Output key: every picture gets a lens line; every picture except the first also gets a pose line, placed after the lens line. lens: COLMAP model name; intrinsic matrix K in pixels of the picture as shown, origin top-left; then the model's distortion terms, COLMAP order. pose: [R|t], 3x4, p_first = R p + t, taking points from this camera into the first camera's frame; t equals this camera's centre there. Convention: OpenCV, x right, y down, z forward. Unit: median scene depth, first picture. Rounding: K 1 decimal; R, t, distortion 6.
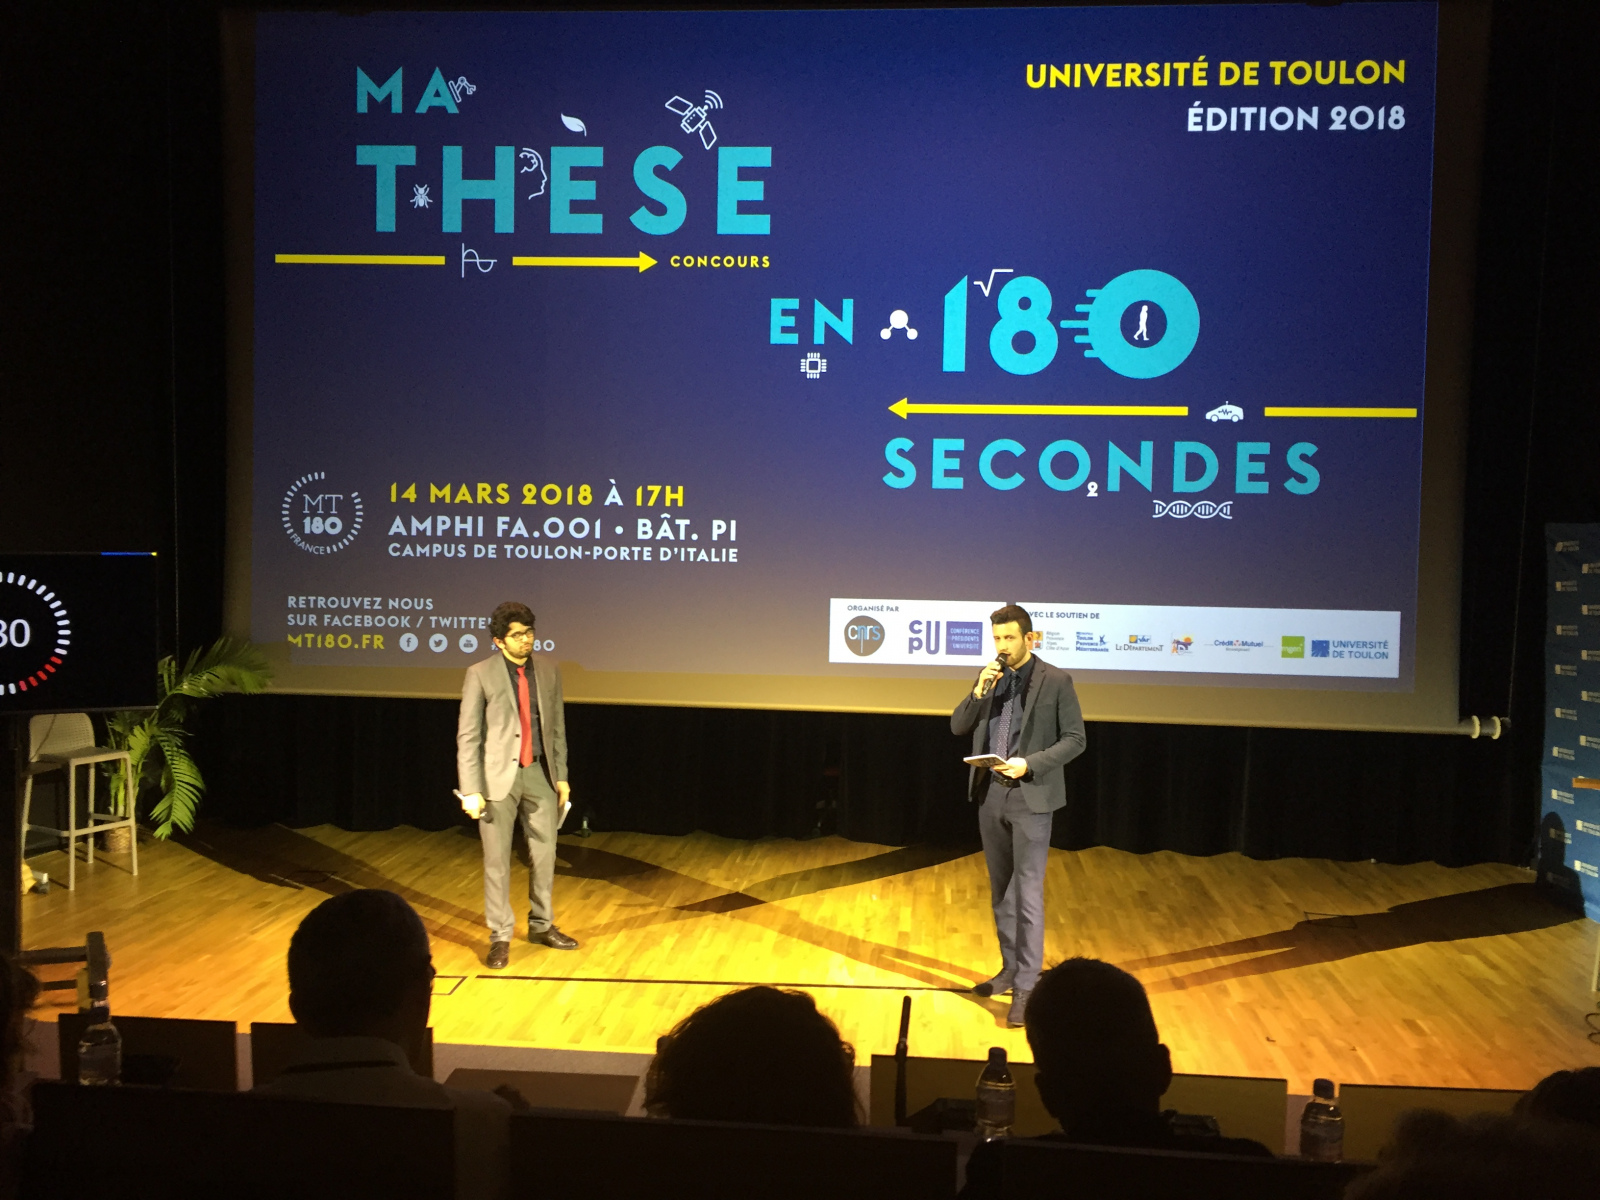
lens RADIAL K [[1414.5, 0, 789.9], [0, 1414.5, 609.8], [0, 0, 1]] dist [0.099411, -0.128328]
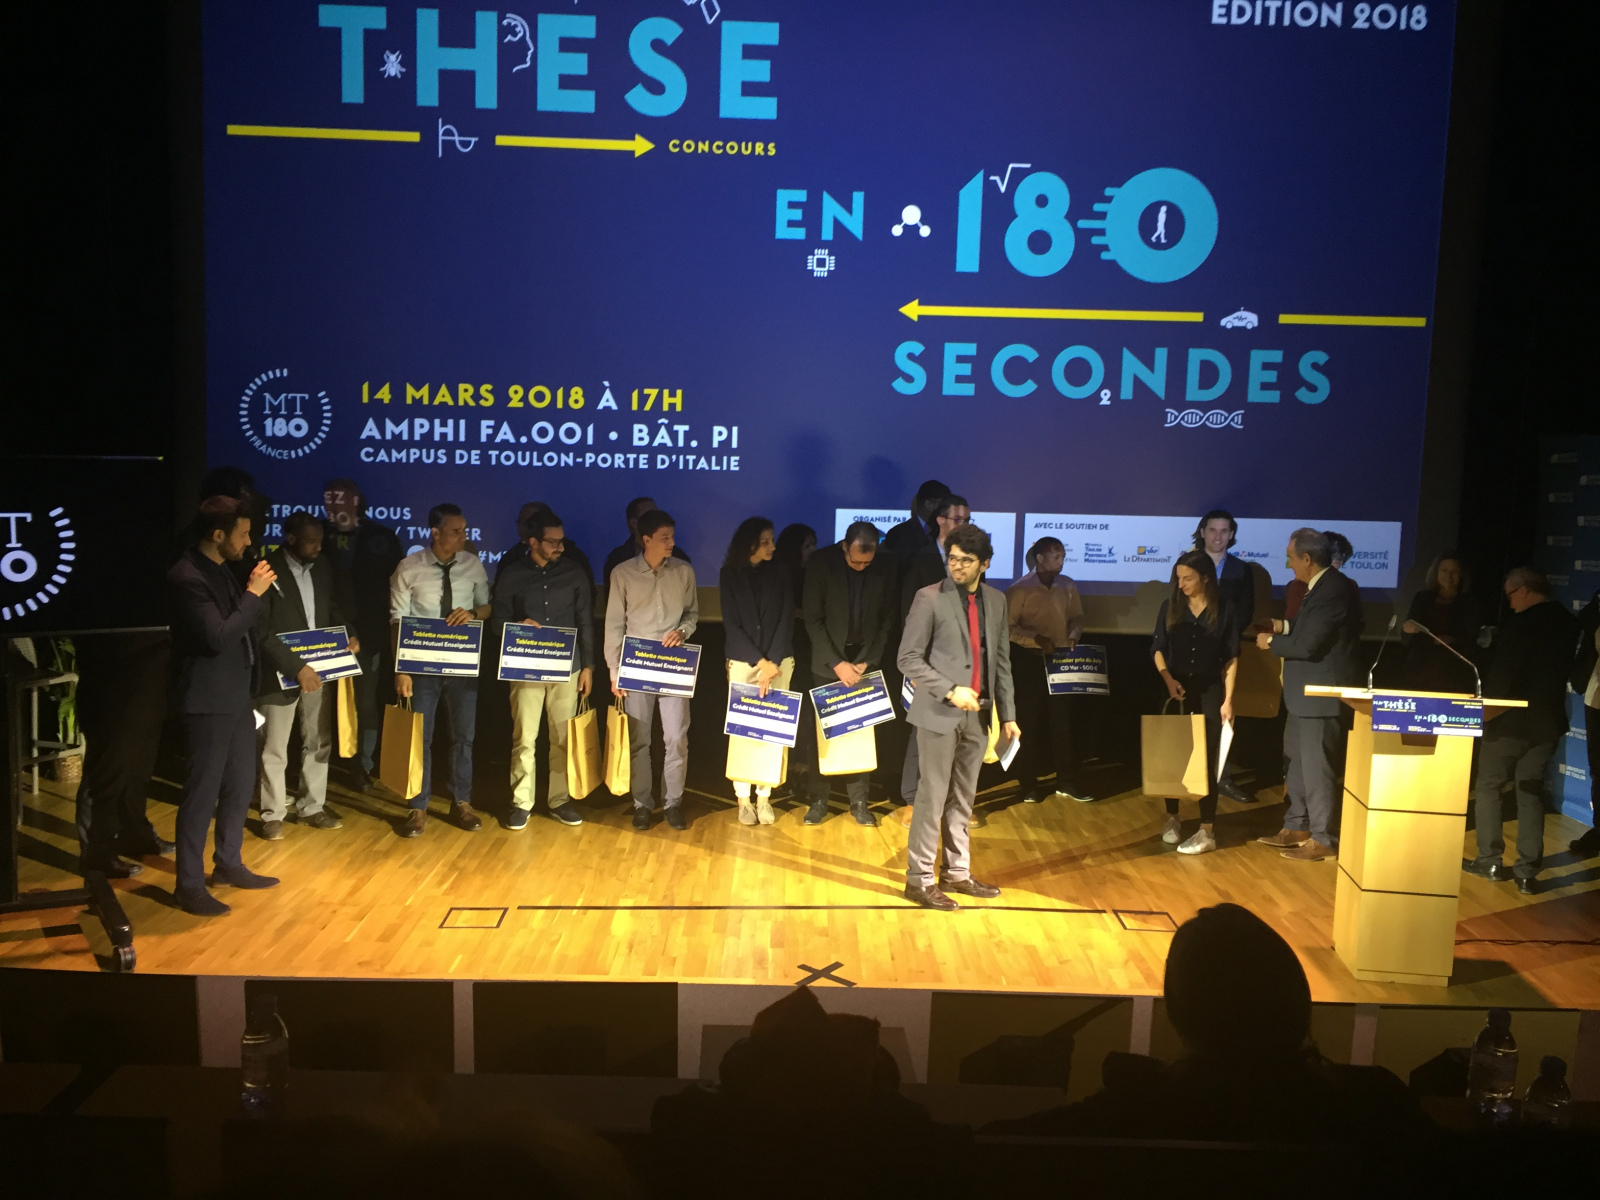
lens RADIAL K [[1414.5, 0, 787.0], [0, 1414.5, 614.3], [0, 0, 1]] dist [0.099411, -0.128328]
pose [[0.993942, -0.006346, 0.109723, -0.114510], [-0.001286, 0.997592, 0.069346, -0.003317], [-0.109899, -0.069067, 0.991540, 0.042311]]
